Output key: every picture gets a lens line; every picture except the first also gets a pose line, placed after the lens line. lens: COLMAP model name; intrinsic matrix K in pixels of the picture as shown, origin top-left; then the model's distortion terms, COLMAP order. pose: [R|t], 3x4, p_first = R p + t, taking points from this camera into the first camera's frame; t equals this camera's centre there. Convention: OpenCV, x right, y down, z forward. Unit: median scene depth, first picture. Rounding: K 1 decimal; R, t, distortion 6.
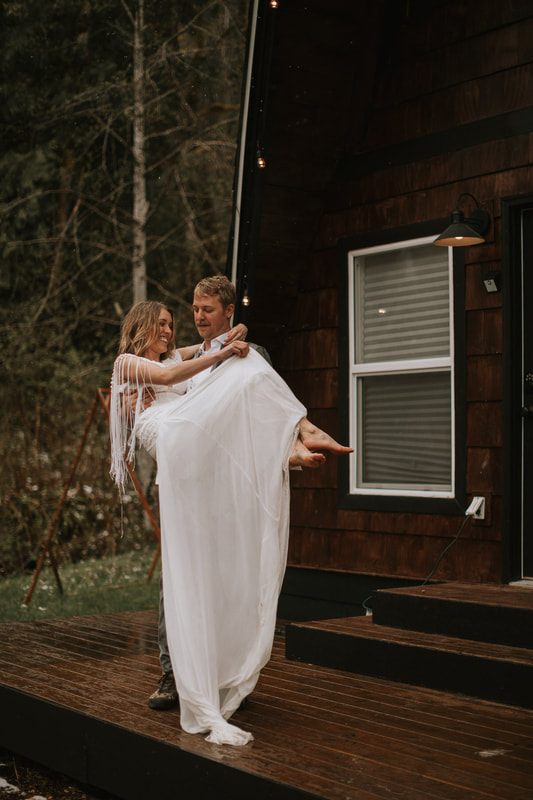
lens RADIAL K [[1279.1, 0, 266.5], [0, 1279.1, 400.0], [0, 0, 1]] dist [-0.197436, 0.510912]
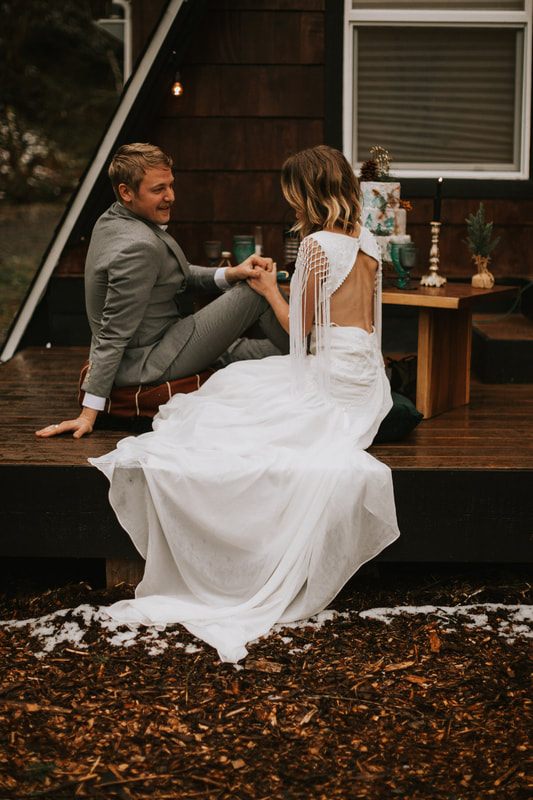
lens RADIAL K [[1279.1, 0, 266.5], [0, 1279.1, 400.0], [0, 0, 1]] dist [-0.197436, 0.510912]
pose [[0.620202, -0.141161, 0.771636, -0.626748], [-0.036075, 0.977503, 0.207816, 0.050123], [-0.783612, -0.156724, 0.601157, 0.582273]]
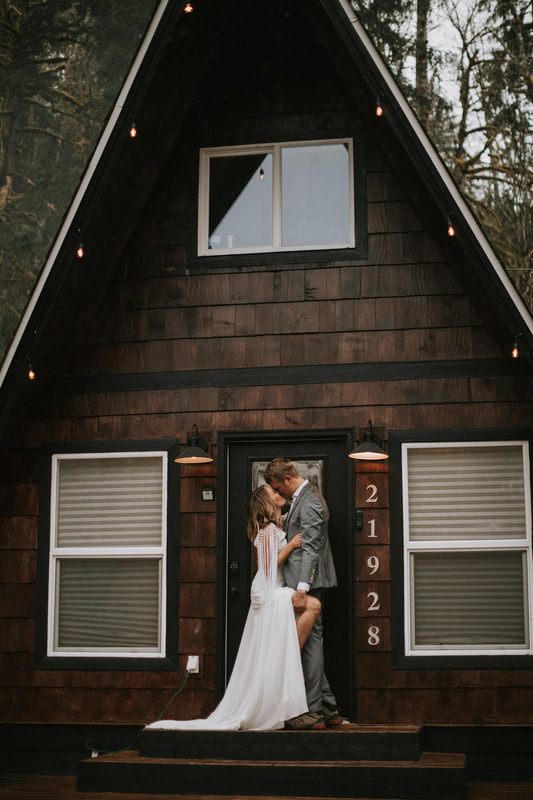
lens RADIAL K [[1221.6, 0, 266.5], [0, 1221.6, 400.0], [0, 0, 1]] dist [-0.195295, 0.472337]
pose [[0.732523, 0.138306, 0.666544, -0.605947], [-0.026715, 0.984230, -0.174866, 0.031575], [-0.680218, 0.110287, 0.724666, 0.020894]]
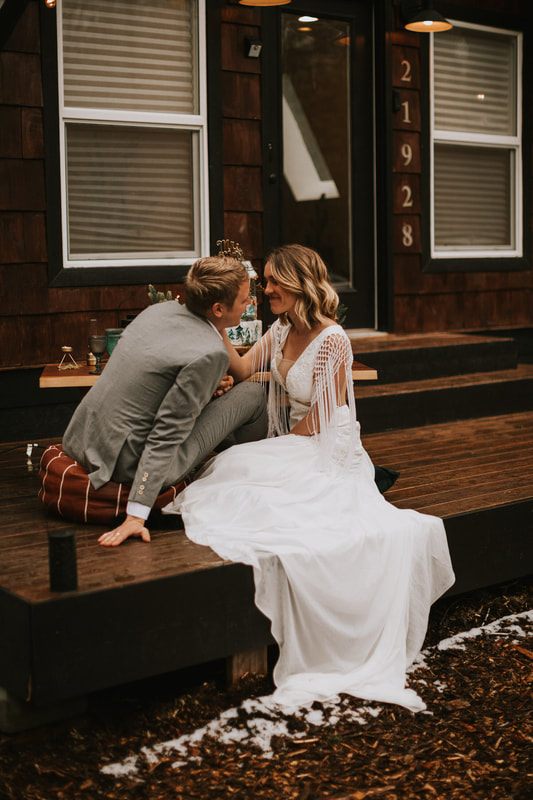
lens RADIAL K [[1221.6, 0, 266.5], [0, 1221.6, 400.0], [0, 0, 1]] dist [-0.195295, 0.472337]
pose [[-0.014853, -0.129360, 0.991487, -0.757381], [-0.030770, 0.991185, 0.128859, 0.057063], [-0.999416, -0.028594, -0.018702, 0.943060]]
